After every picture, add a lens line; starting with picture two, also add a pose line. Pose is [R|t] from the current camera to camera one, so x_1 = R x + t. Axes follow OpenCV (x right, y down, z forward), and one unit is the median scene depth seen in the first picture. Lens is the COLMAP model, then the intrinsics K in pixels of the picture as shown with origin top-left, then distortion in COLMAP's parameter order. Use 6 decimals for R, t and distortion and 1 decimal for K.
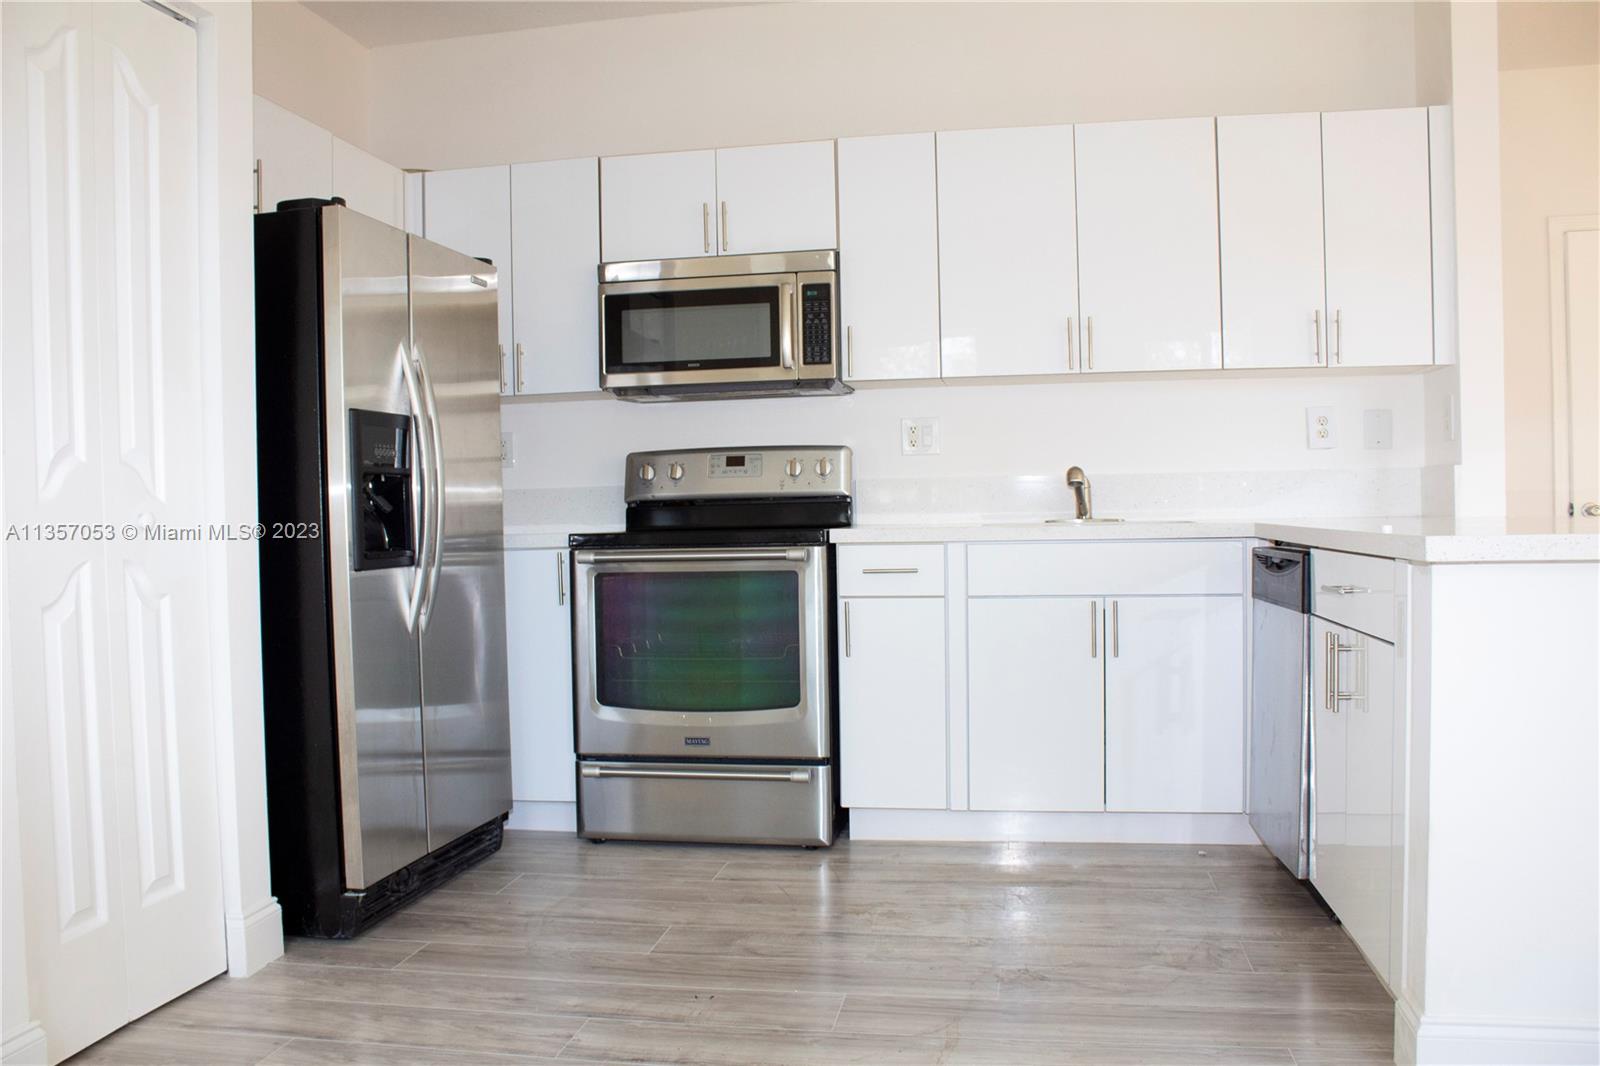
lens RADIAL K [[1339.7, 0, 800.4], [0, 1339.7, 537.7], [0, 0, 1]] dist [-0.170894, 0.139455]
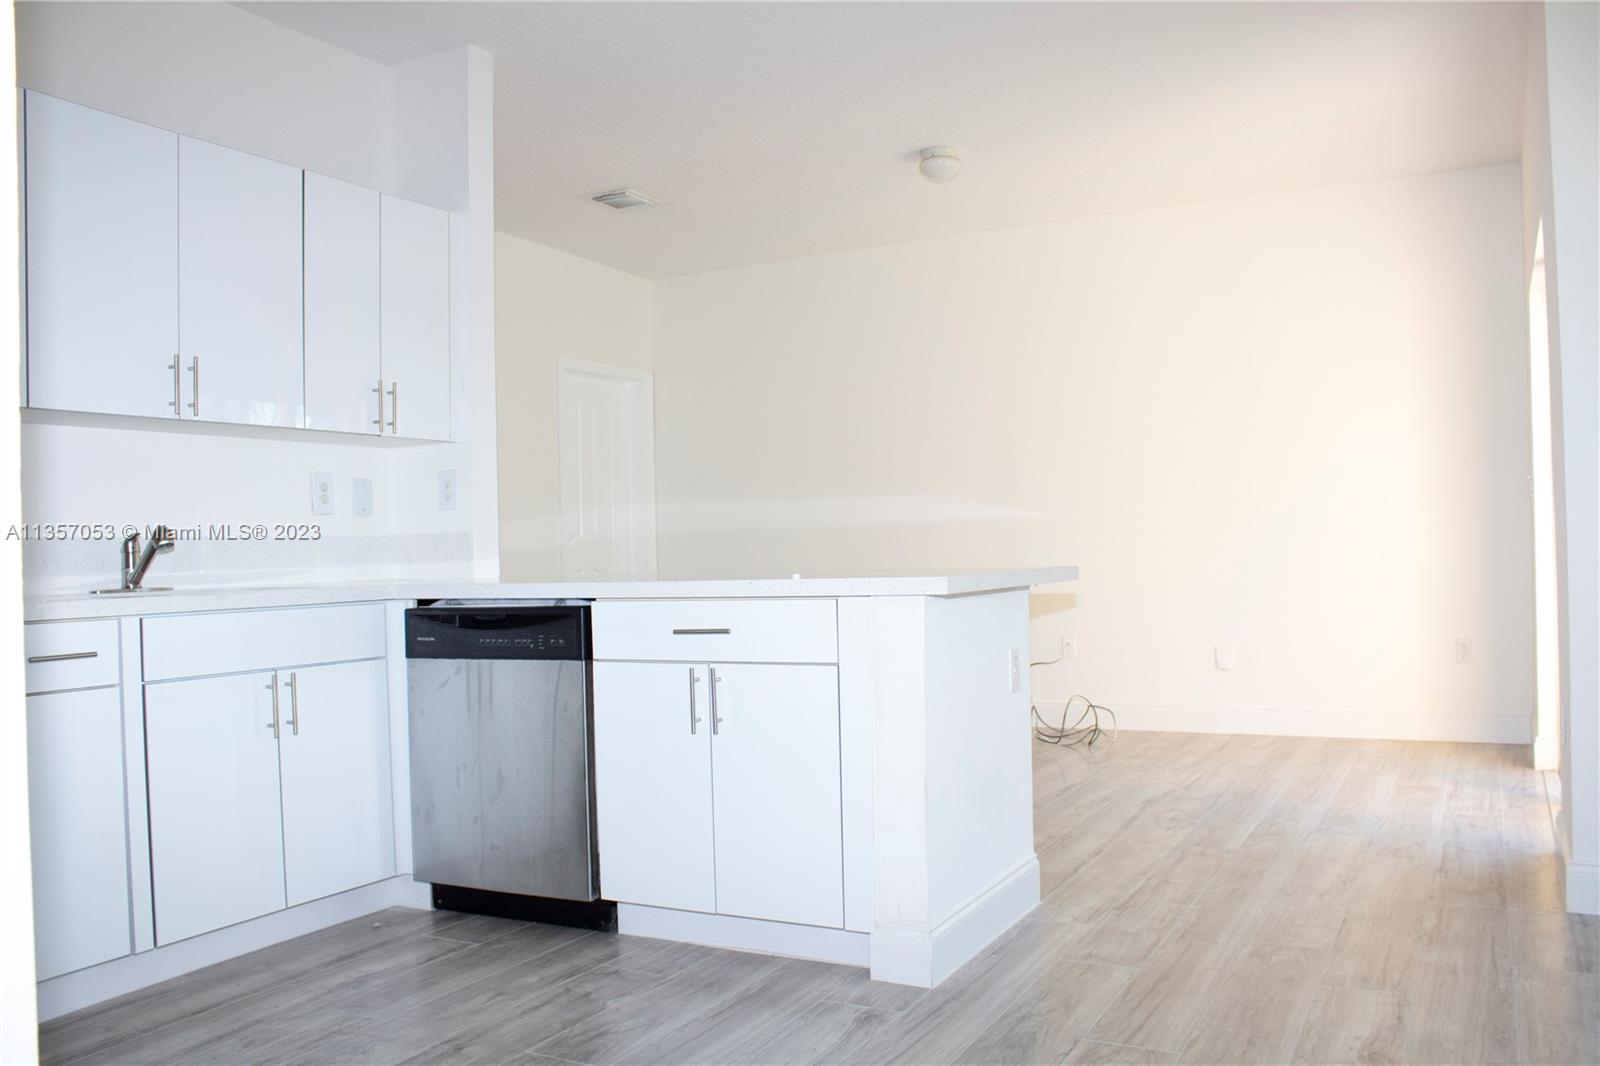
lens RADIAL K [[1339.7, 0, 811.4], [0, 1339.7, 537.8], [0, 0, 1]] dist [-0.170894, 0.139455]
pose [[0.287339, 0.017451, 0.957670, -0.558674], [0.037222, 0.998875, -0.029370, -0.006871], [-0.957105, 0.044086, 0.286366, 0.417937]]
